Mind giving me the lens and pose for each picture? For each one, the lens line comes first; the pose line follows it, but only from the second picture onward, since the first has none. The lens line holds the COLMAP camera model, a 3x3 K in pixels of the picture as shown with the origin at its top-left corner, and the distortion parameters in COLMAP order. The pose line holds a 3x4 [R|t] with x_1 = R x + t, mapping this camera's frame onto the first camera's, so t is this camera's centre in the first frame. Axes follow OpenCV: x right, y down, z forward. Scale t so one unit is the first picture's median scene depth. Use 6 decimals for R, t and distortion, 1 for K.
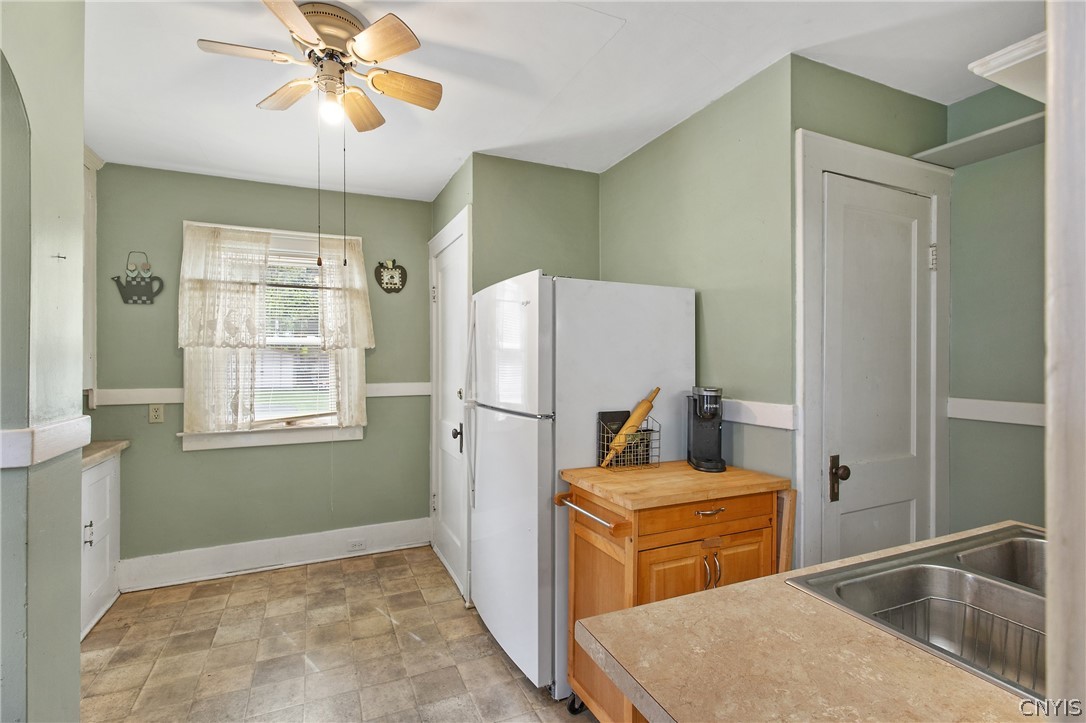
lens RADIAL K [[527.9, 0, 540.4], [0, 527.9, 361.0], [0, 0, 1]] dist [0.003467, -0.000327]
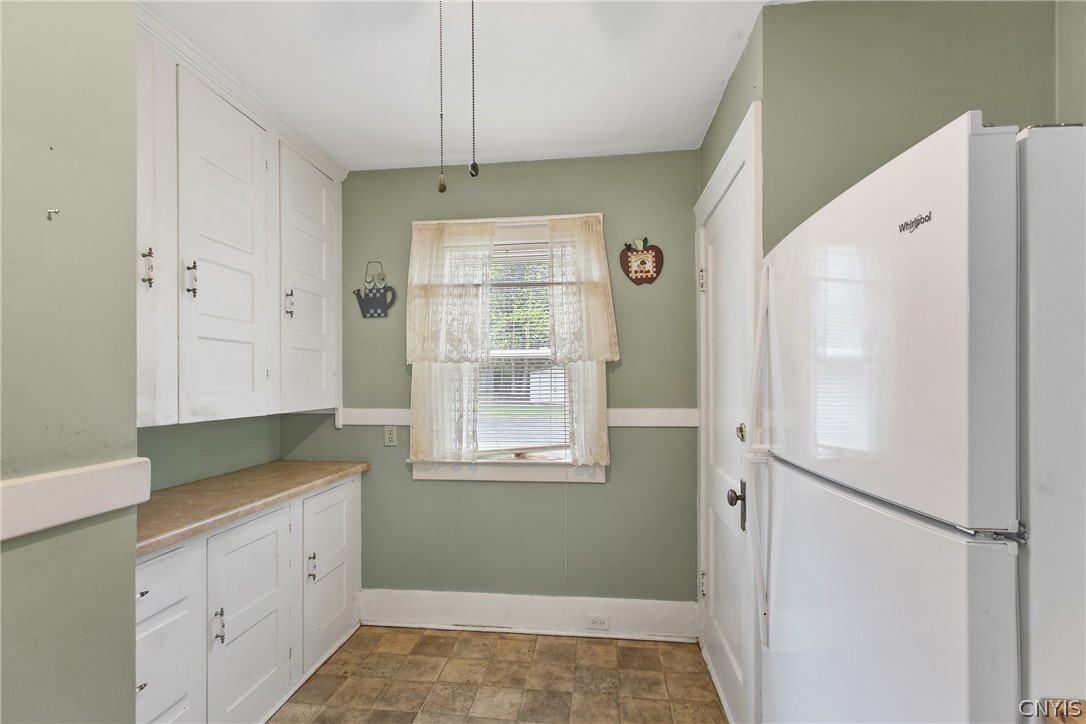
lens RADIAL K [[527.9, 0, 531.7], [0, 527.9, 379.2], [0, 0, 1]] dist [0.003467, -0.000327]
pose [[0.857400, -0.002113, -0.514646, -0.044436], [0.002139, 0.999998, -0.000542, 0.001856], [0.514645, -0.000636, 0.857403, 0.342089]]
